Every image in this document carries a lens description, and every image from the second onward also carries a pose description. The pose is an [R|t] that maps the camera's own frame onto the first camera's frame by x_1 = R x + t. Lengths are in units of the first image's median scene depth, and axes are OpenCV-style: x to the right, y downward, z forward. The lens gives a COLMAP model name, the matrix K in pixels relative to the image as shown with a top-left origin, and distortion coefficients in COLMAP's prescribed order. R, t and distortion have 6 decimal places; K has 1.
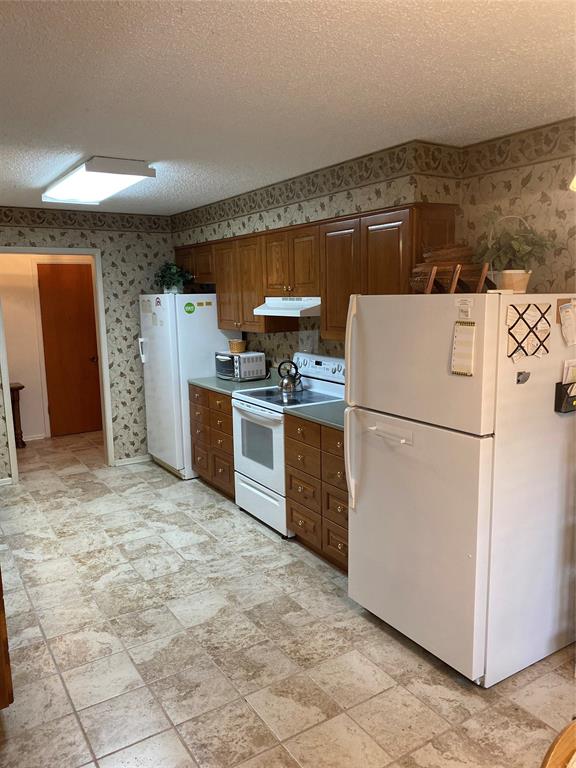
lens RADIAL K [[591.4, 0, 289.0], [0, 591.4, 384.4], [0, 0, 1]] dist [0.004042, -0.000889]
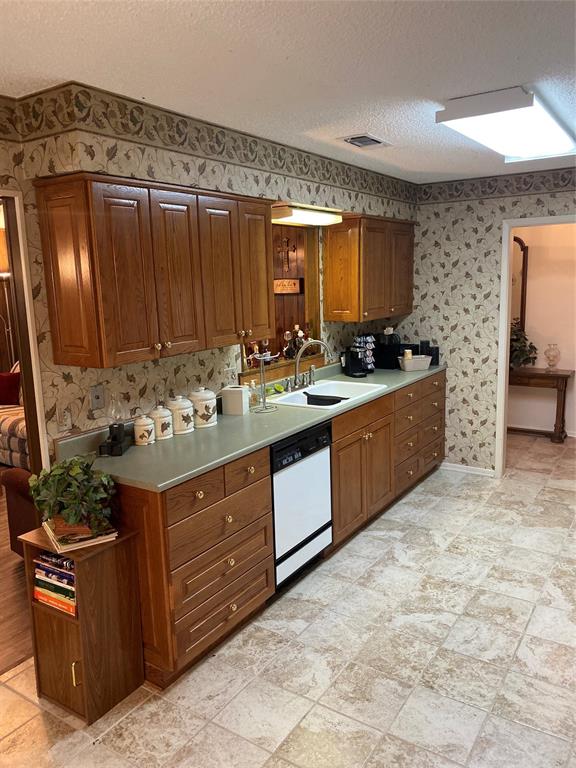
lens RADIAL K [[591.4, 0, 290.0], [0, 591.4, 381.5], [0, 0, 1]] dist [0.004042, -0.000889]
pose [[0.412959, 0.170226, -0.894700, 0.274808], [-0.128284, 0.983455, 0.127901, -0.076609], [0.901670, 0.061957, 0.427964, 0.403612]]
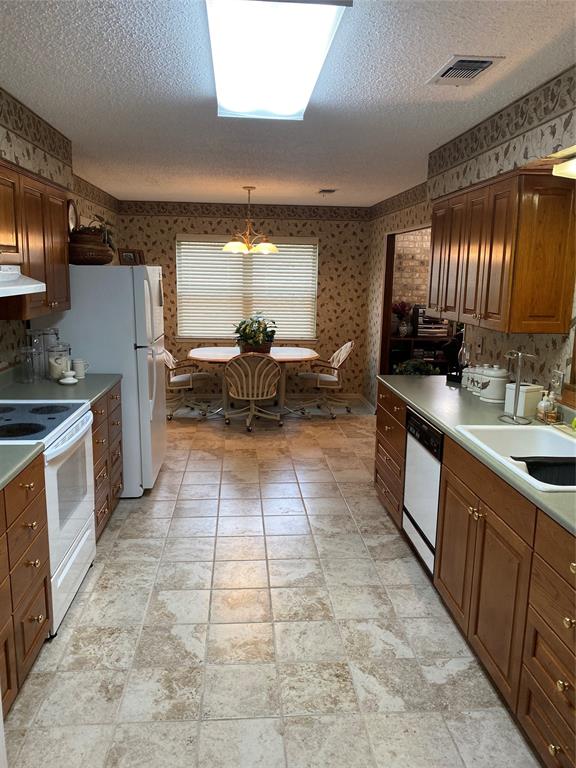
lens RADIAL K [[591.4, 0, 288.3], [0, 591.4, 384.3], [0, 0, 1]] dist [0.004042, -0.000889]
pose [[-0.885245, -0.085152, 0.457263, -0.606067], [0.073408, 0.945200, 0.318132, -0.217248], [-0.459295, 0.315192, -0.830483, 1.482076]]
